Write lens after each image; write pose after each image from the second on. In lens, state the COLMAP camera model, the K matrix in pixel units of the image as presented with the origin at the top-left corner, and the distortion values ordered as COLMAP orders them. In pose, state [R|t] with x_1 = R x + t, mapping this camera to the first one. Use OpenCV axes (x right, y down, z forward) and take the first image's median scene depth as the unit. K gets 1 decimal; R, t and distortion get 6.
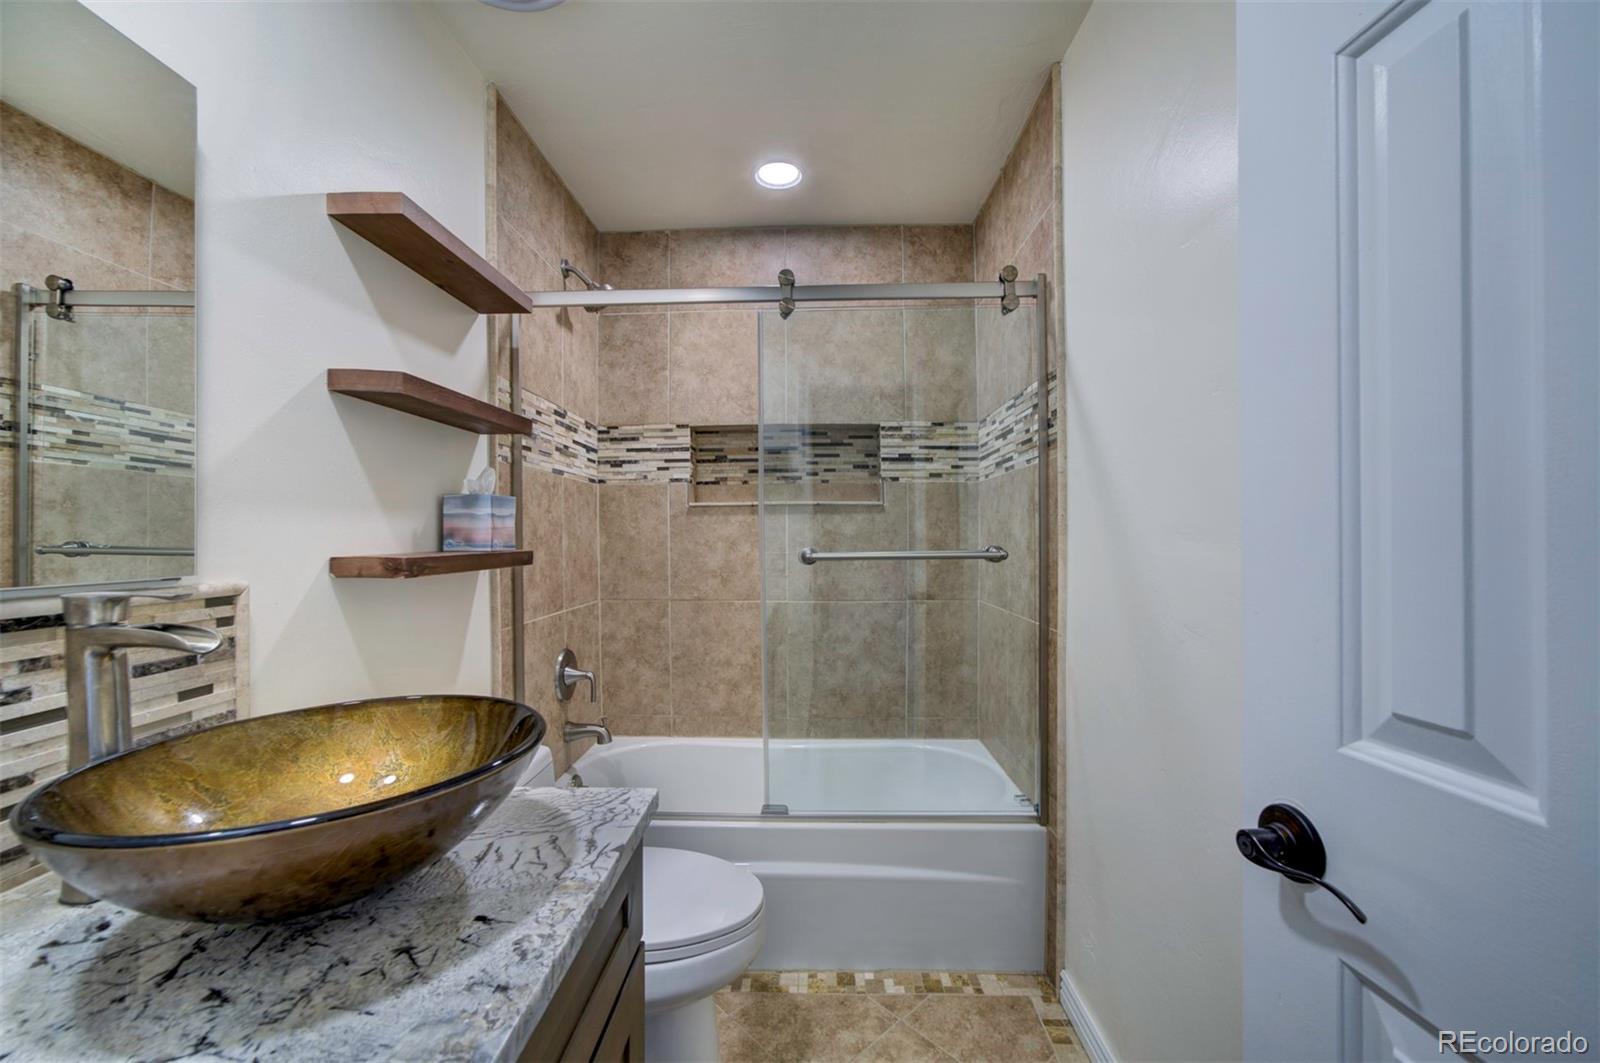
lens RADIAL K [[619.4, 0, 783.9], [0, 619.4, 522.6], [0, 0, 1]] dist [-0.015105, 0.004204]
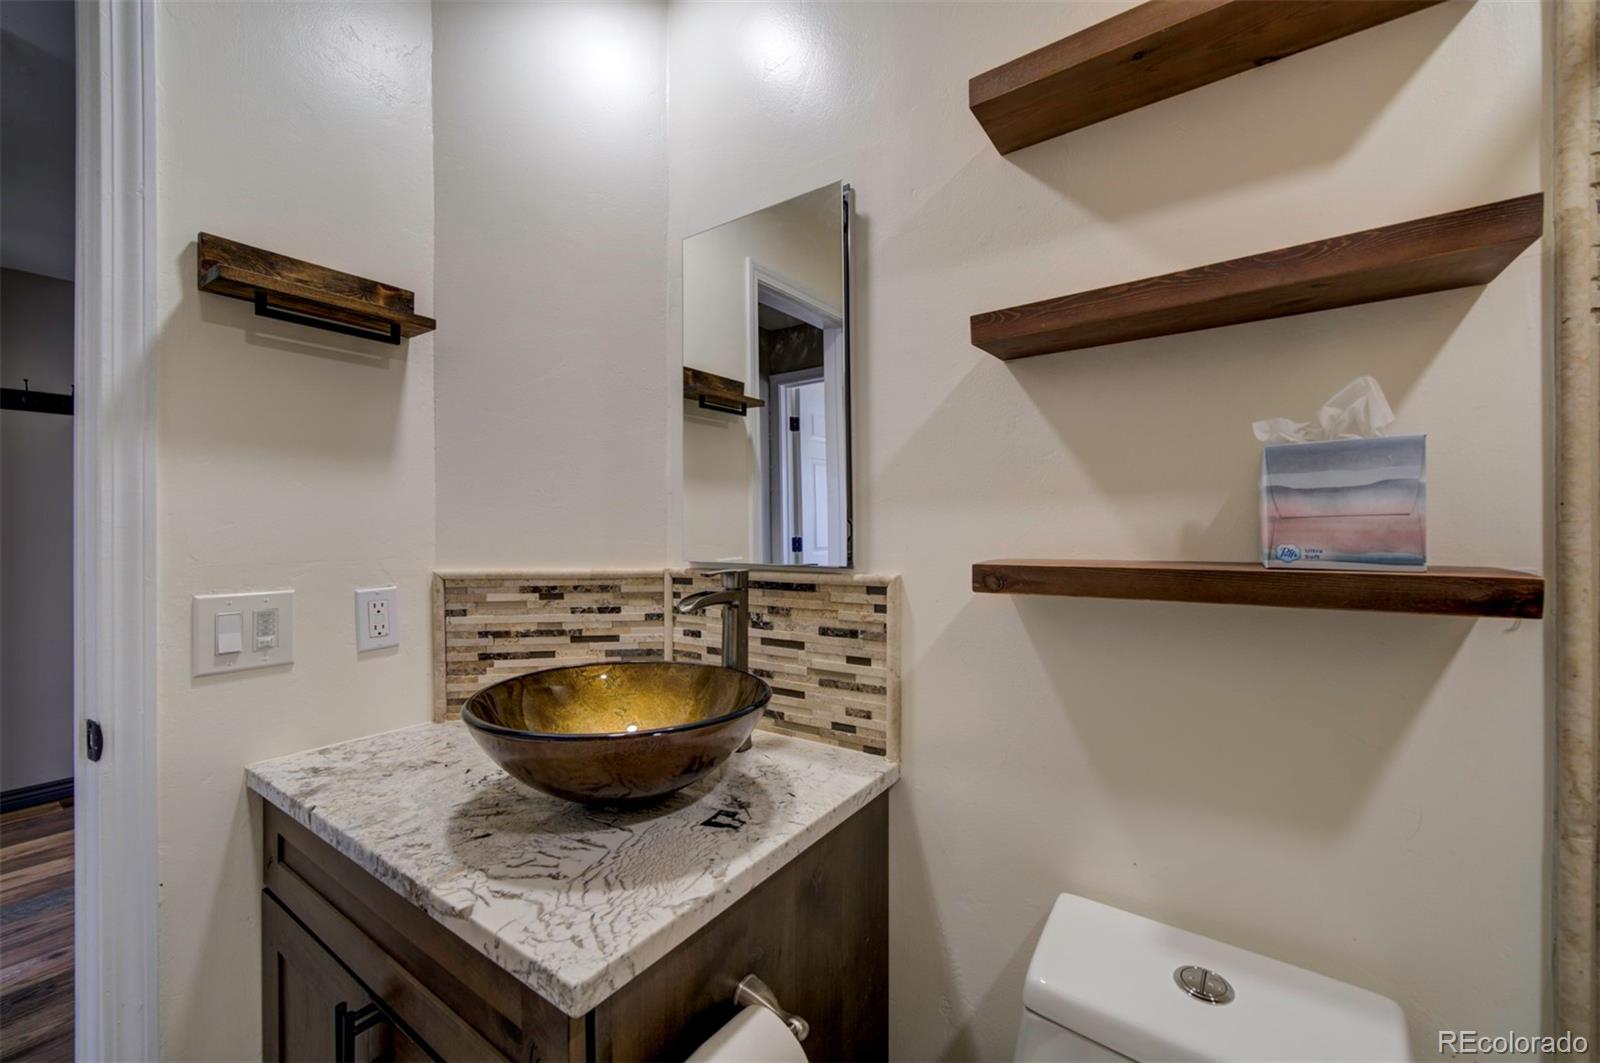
lens RADIAL K [[619.4, 0, 793.0], [0, 619.4, 534.1], [0, 0, 1]] dist [-0.015105, 0.004204]
pose [[-0.532167, -0.000837, -0.846639, 0.090899], [0.018512, 0.999749, -0.012624, 0.018377], [0.846437, -0.022391, -0.532018, 0.825513]]
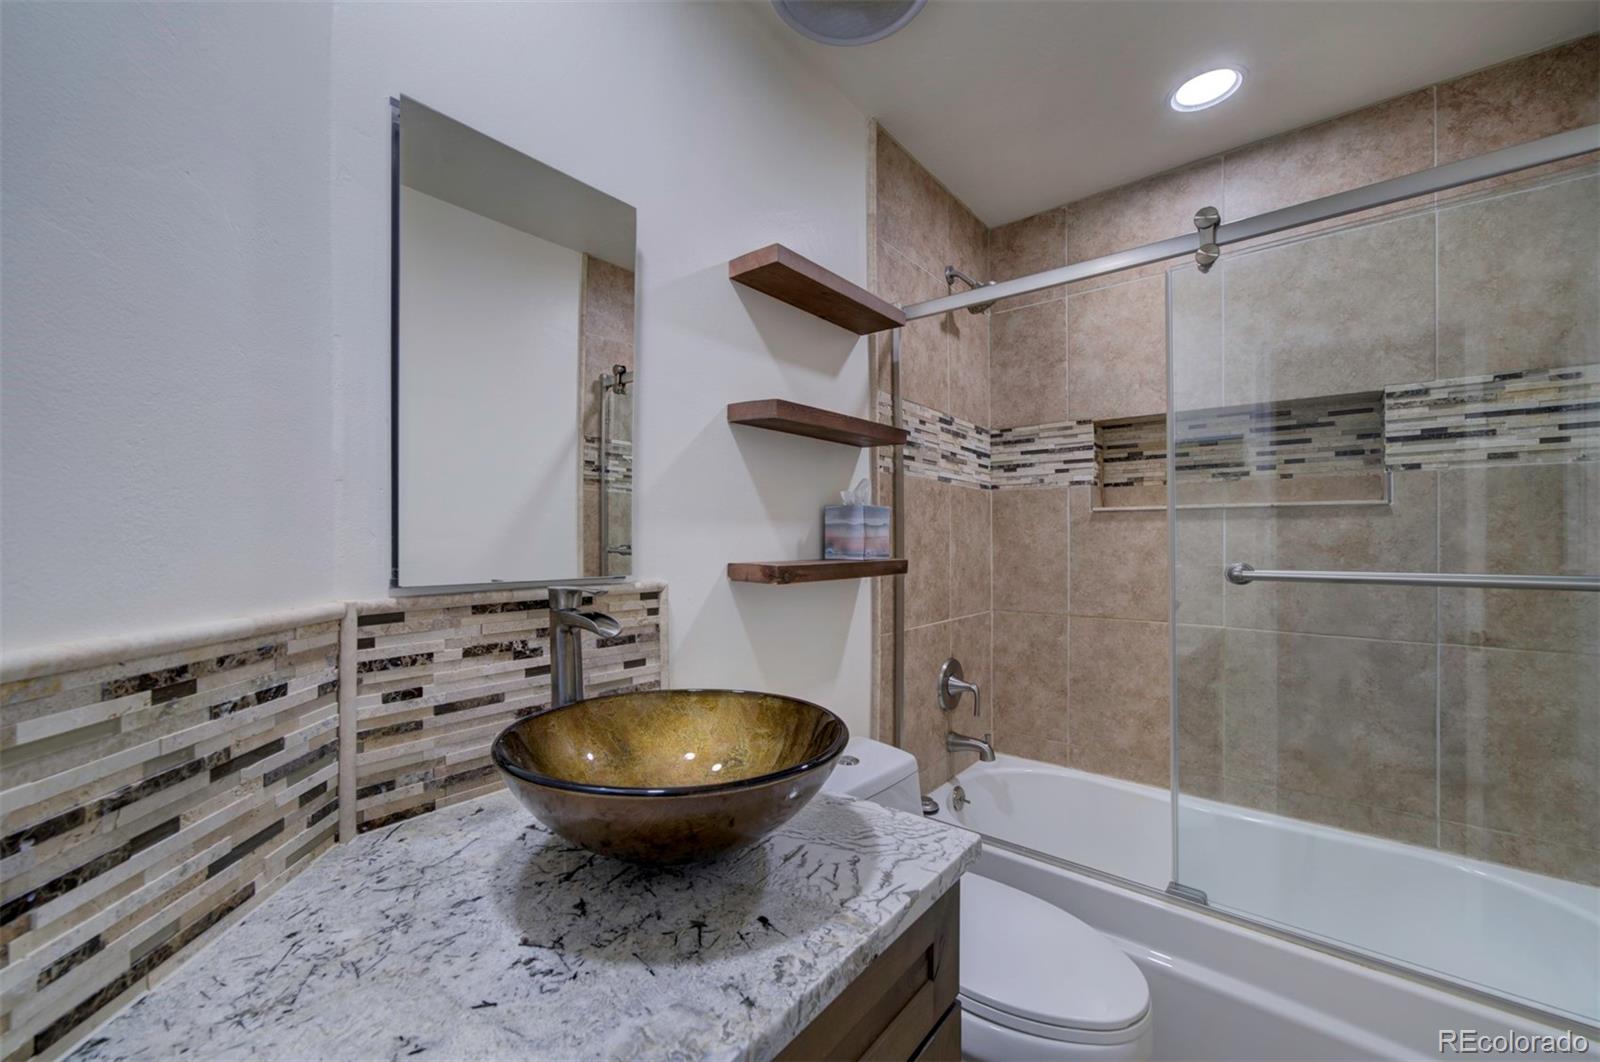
lens RADIAL K [[619.4, 0, 797.9], [0, 619.4, 531.1], [0, 0, 1]] dist [-0.015105, 0.004204]
pose [[0.797351, -0.001928, -0.603513, 0.067994], [0.005495, 0.999977, 0.004065, -0.006413], [0.603491, -0.006557, 0.797343, 0.077393]]
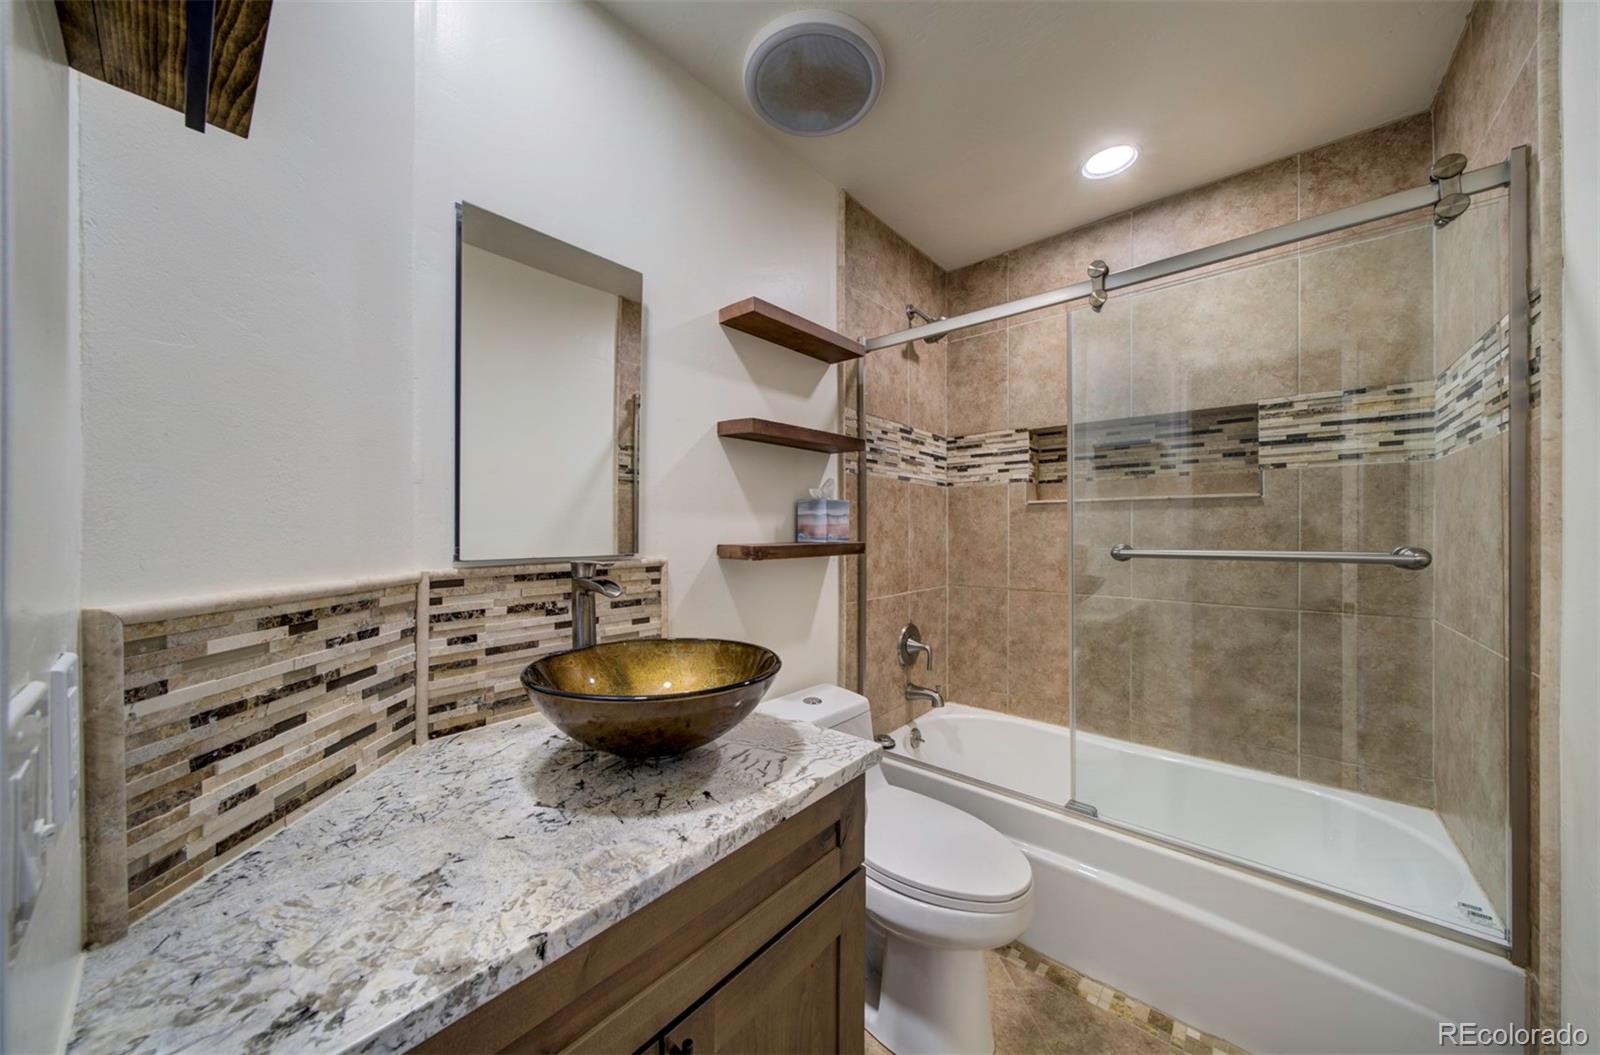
lens RADIAL K [[529.8, 0, 796.4], [0, 529.8, 517.3], [0, 0, 1]] dist [-0.005252, 0.000930]
pose [[0.777741, -0.010463, -0.628498, 0.176288], [0.009256, 0.999944, -0.005192, -0.002471], [0.628517, -0.001780, 0.777794, 0.056334]]
